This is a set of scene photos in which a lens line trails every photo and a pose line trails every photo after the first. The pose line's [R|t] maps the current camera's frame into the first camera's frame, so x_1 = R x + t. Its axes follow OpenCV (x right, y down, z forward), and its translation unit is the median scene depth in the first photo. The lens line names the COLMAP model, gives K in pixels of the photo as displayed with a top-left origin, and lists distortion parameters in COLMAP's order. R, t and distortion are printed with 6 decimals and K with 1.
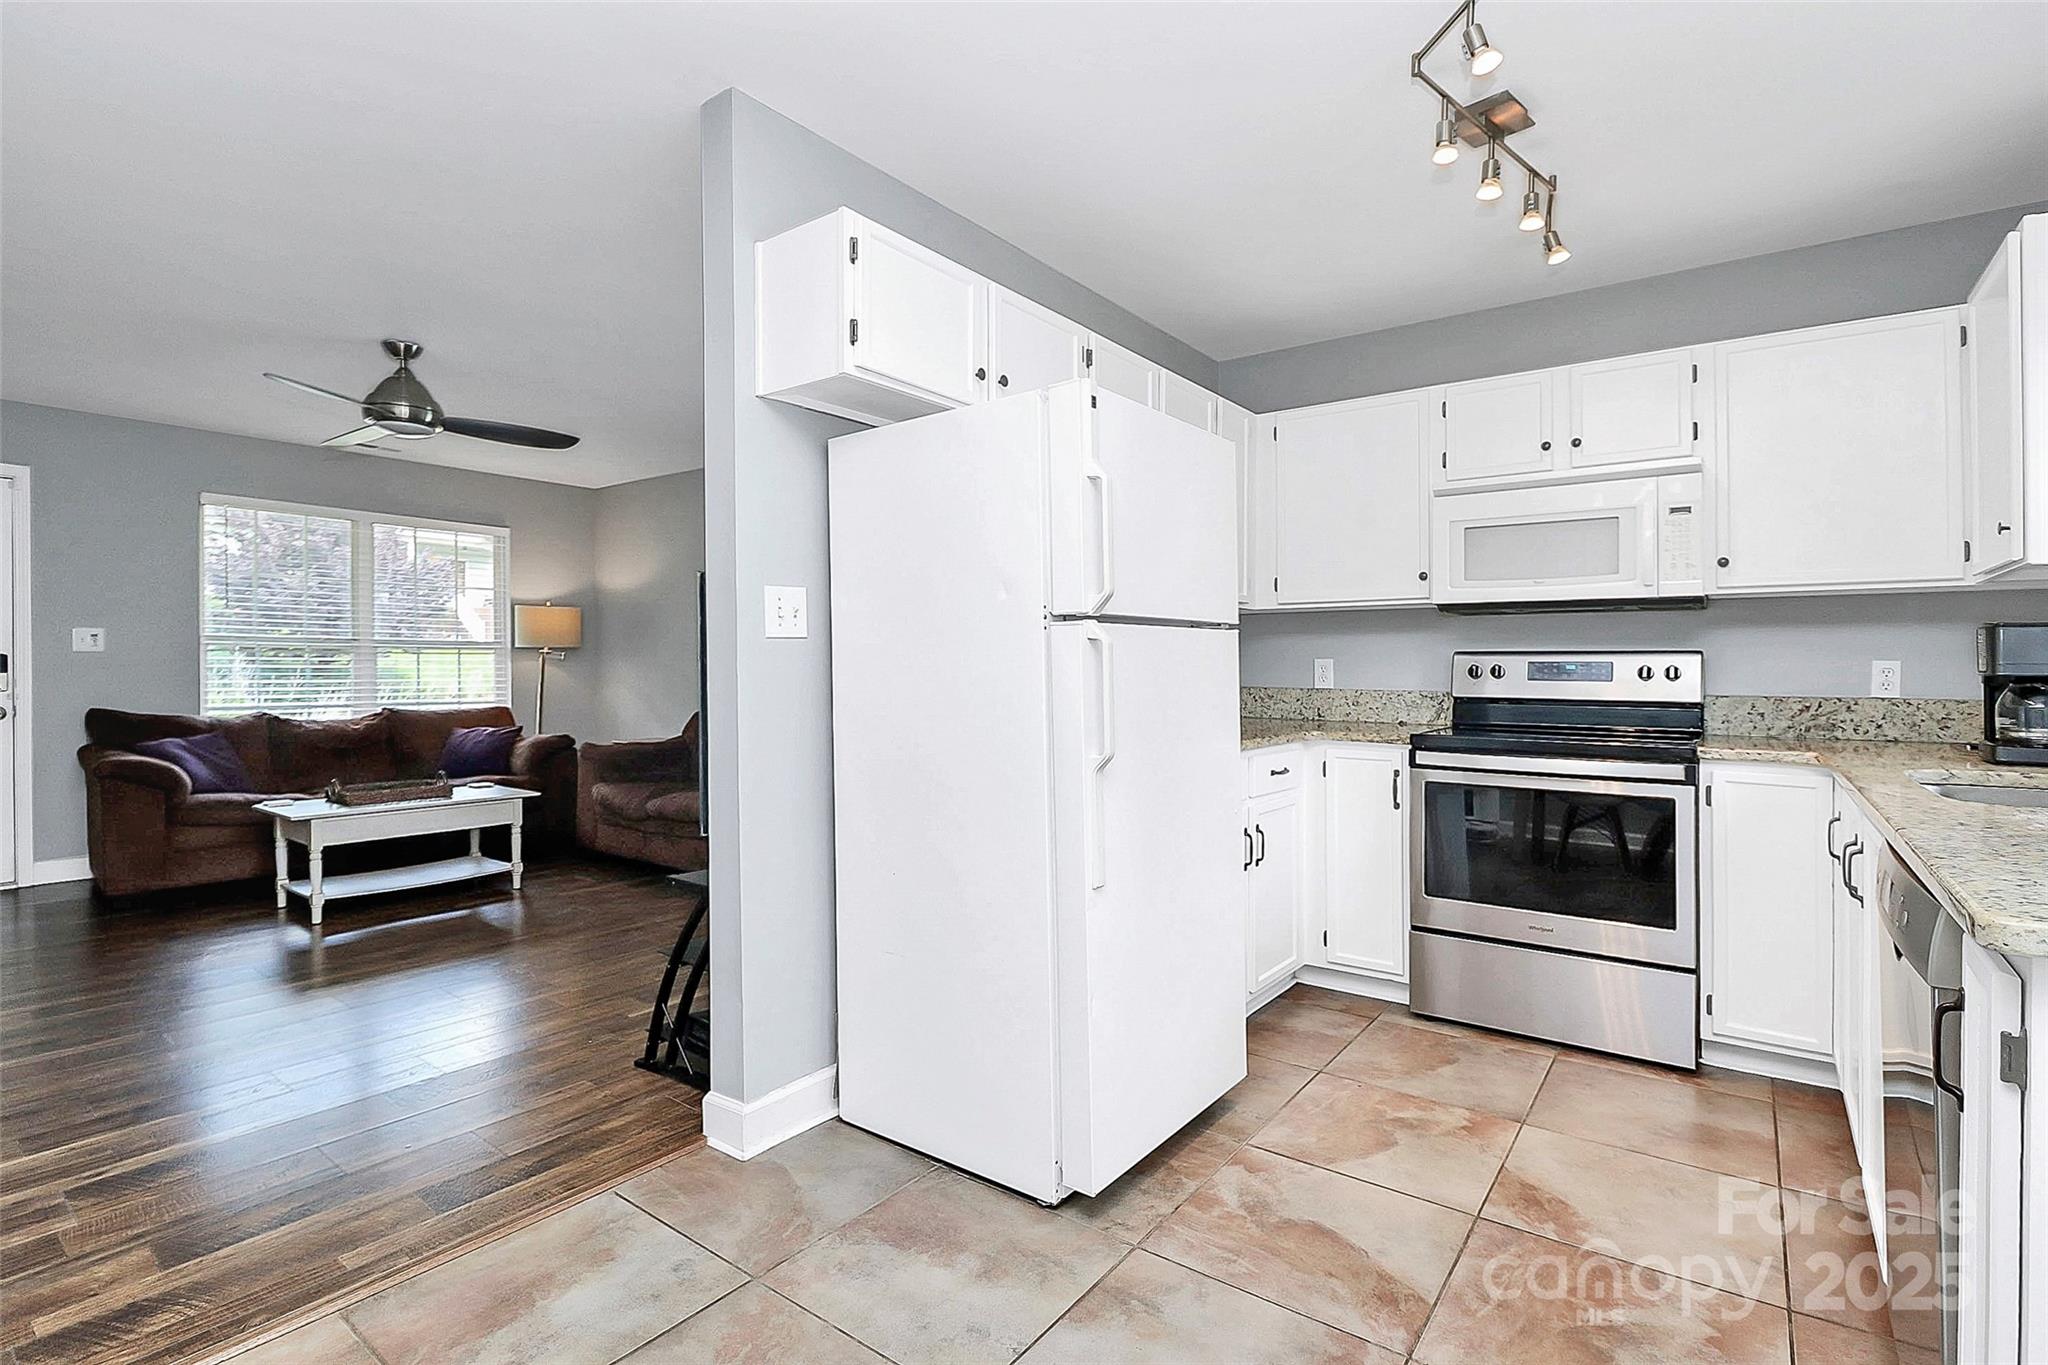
lens RADIAL K [[965.9, 0, 1021.1], [0, 965.9, 657.1], [0, 0, 1]] dist [0.002892, -0.014608]
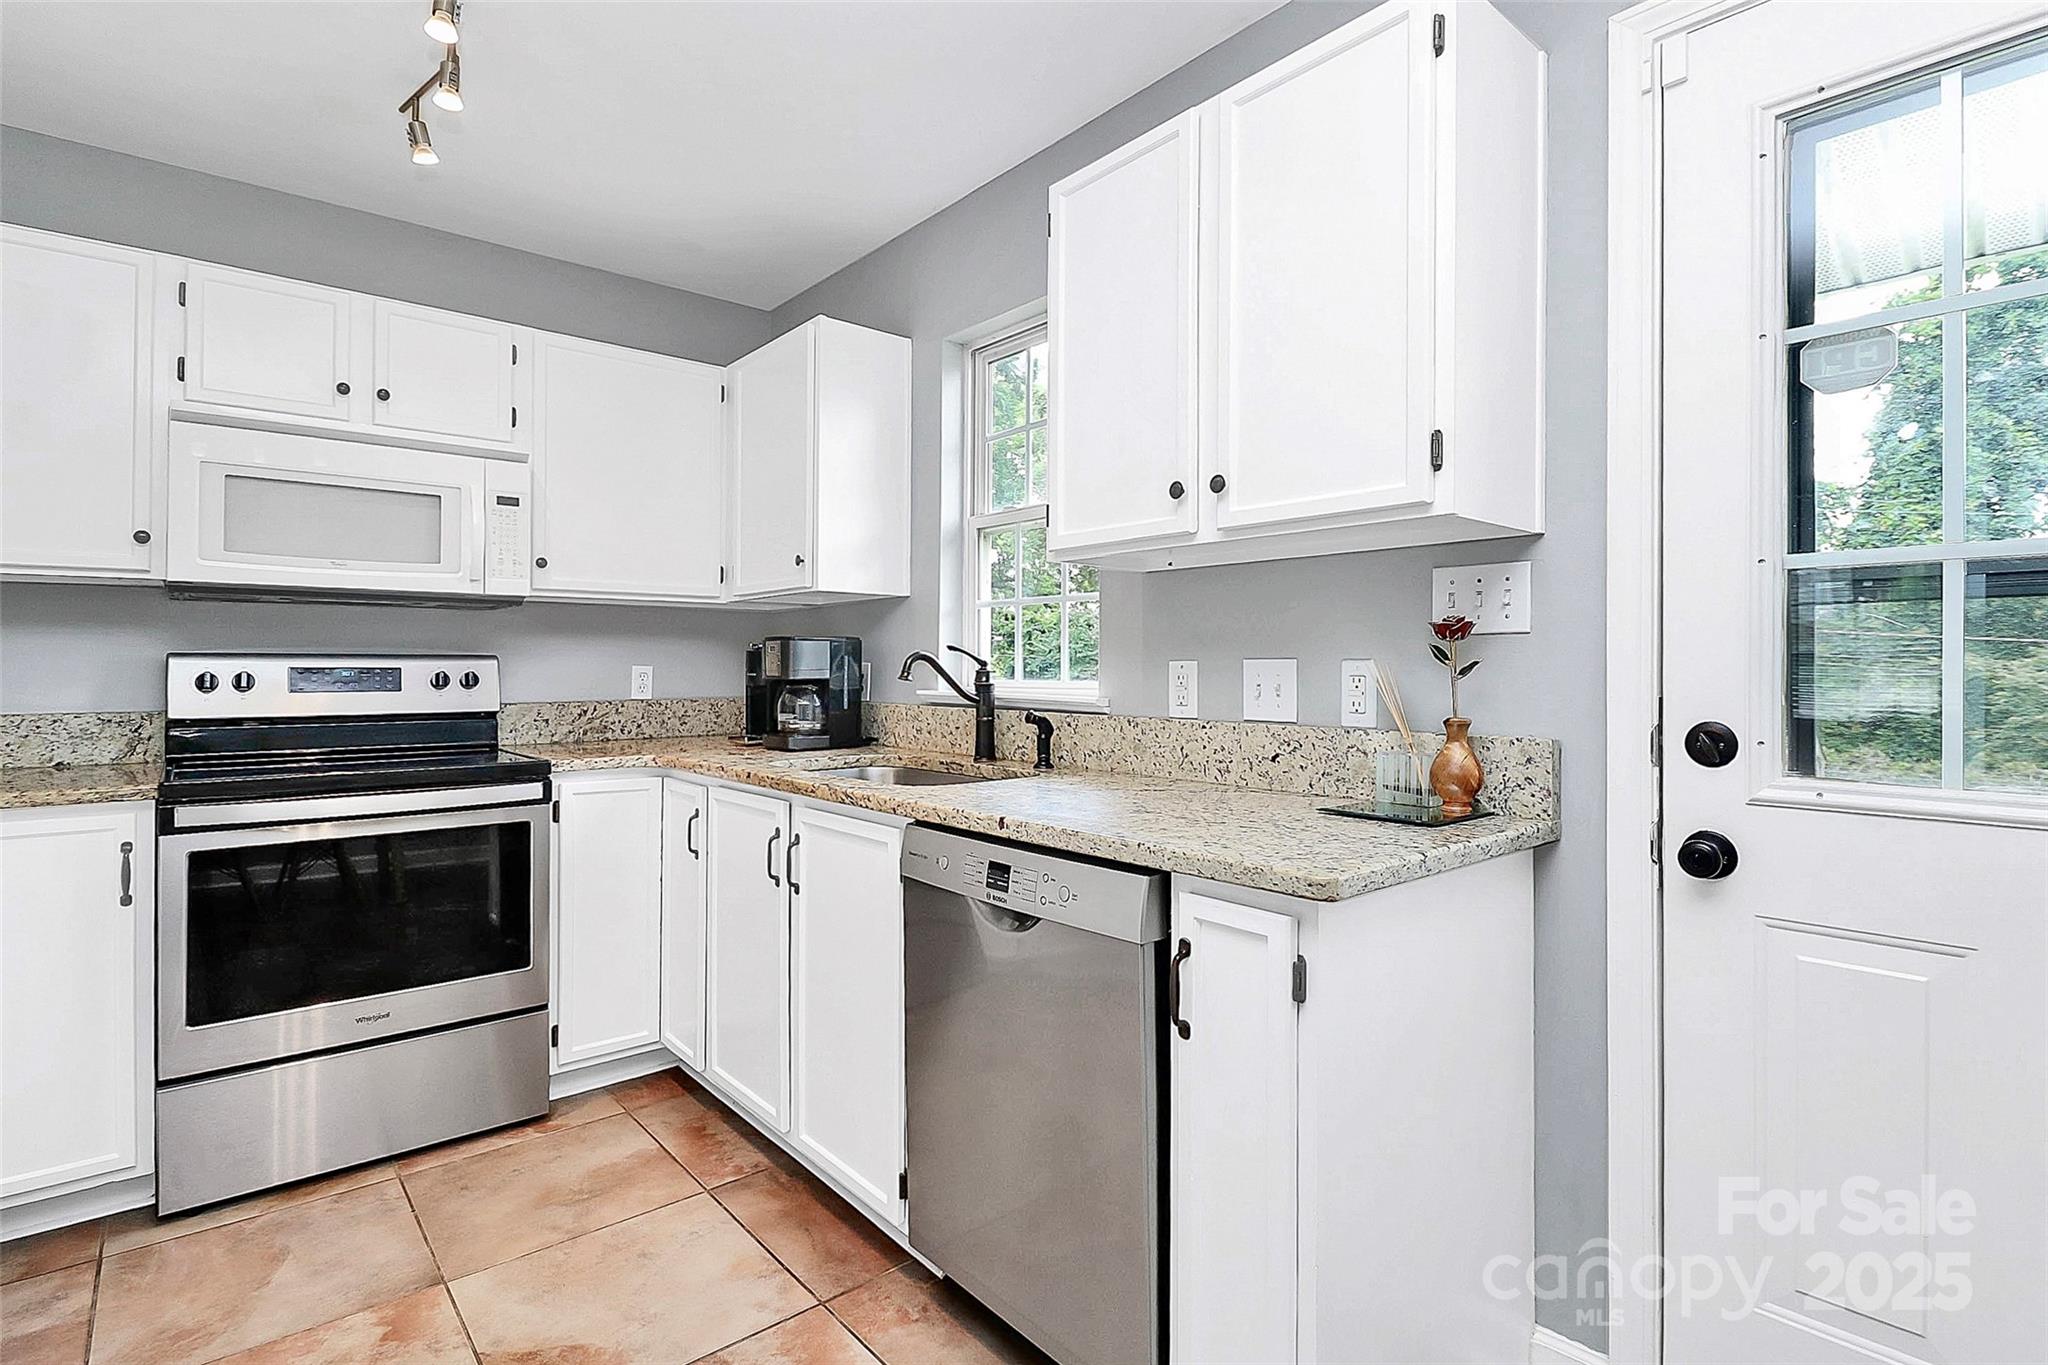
lens RADIAL K [[983.7, 0, 1026.4], [0, 983.7, 650.8], [0, 0, 1]] dist [0.000793, -0.011414]
pose [[0.217263, 0.011750, 0.976042, -0.106698], [-0.006851, 0.999921, -0.010513, -0.004692], [-0.976089, -0.004403, 0.217326, 0.311850]]
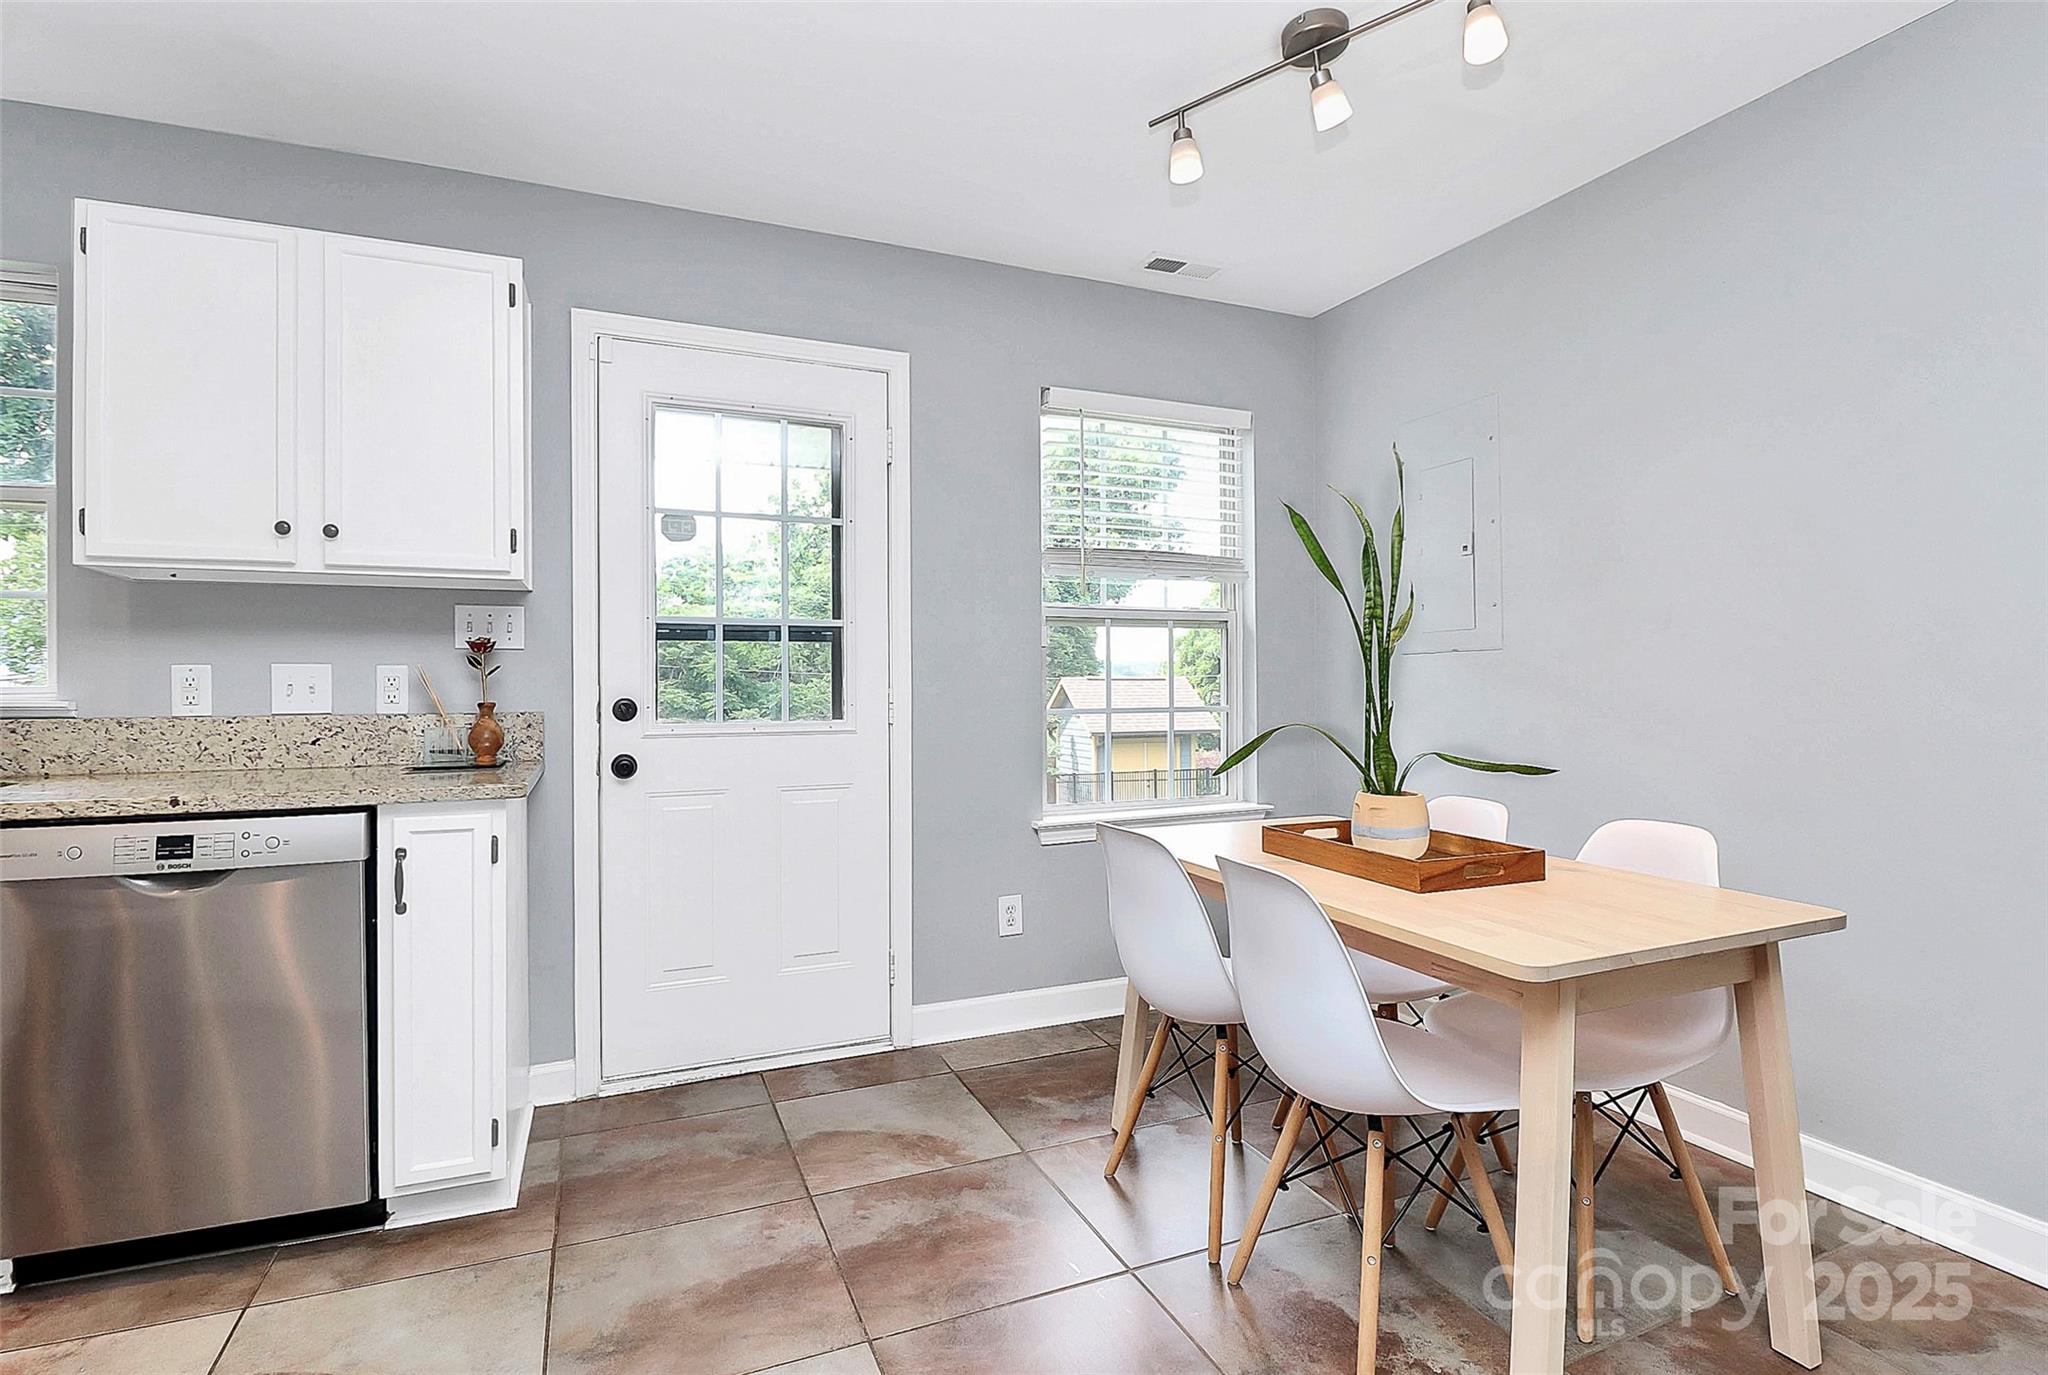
lens RADIAL K [[963.8, 0, 1005.7], [0, 963.8, 667.3], [0, 0, 1]] dist [0.000056, -0.011222]
pose [[-0.859732, 0.003995, 0.510730, -0.343038], [-0.004419, 0.999874, -0.015259, 0.005206], [-0.510726, -0.015376, -0.859606, 0.686671]]
